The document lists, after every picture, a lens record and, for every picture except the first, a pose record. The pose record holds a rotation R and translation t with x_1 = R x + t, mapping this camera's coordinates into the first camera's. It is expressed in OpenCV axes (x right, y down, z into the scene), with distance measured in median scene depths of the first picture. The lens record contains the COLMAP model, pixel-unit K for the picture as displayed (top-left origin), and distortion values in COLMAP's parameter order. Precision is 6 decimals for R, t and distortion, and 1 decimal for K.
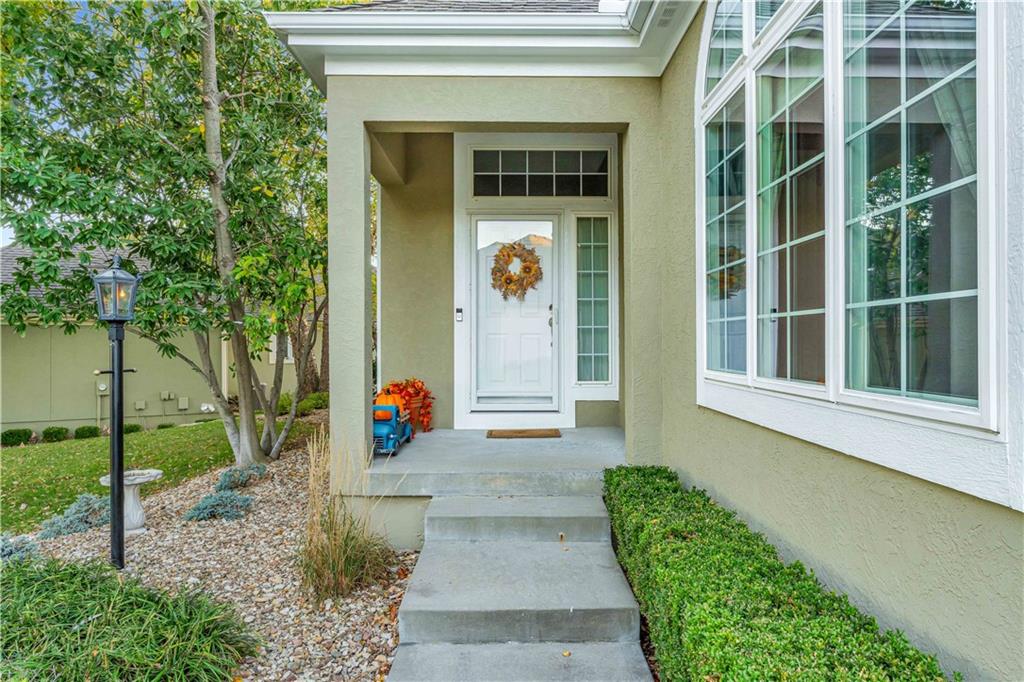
lens RADIAL K [[616.8, 0, 515.4], [0, 616.8, 339.6], [0, 0, 1]] dist [-0.001583, -0.000056]
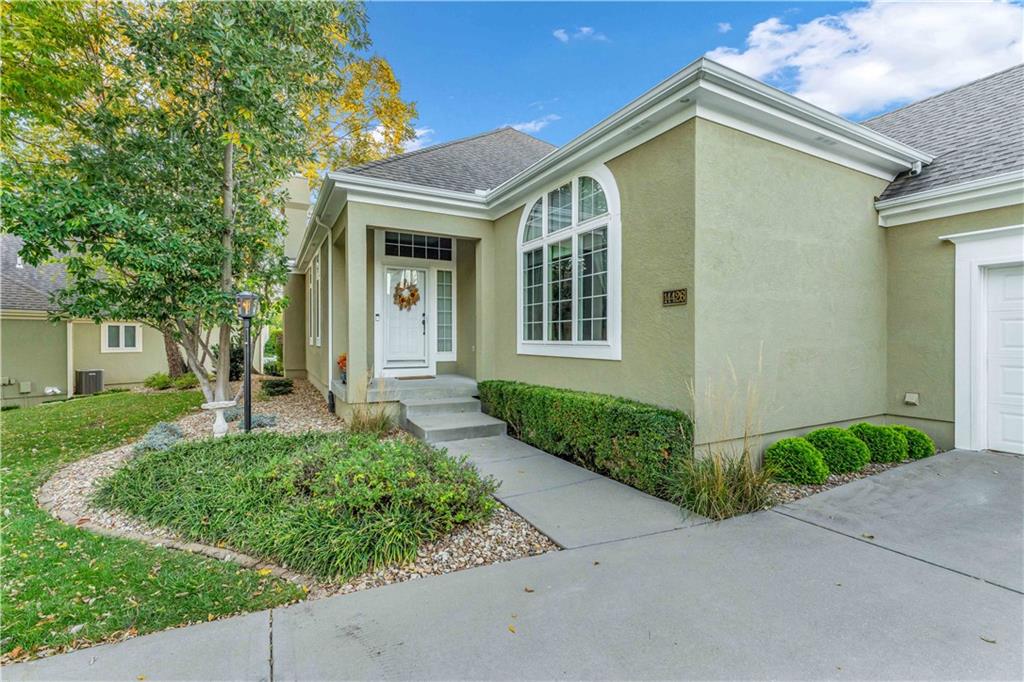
lens RADIAL K [[457.9, 0, 512.2], [0, 457.9, 340.6], [0, 0, 1]] dist [0.000721, 0.000067]
pose [[0.888160, -0.000425, 0.459534, -0.368981], [-0.004249, 0.999949, 0.009137, 0.016147], [-0.459514, -0.010068, 0.888113, -0.437737]]
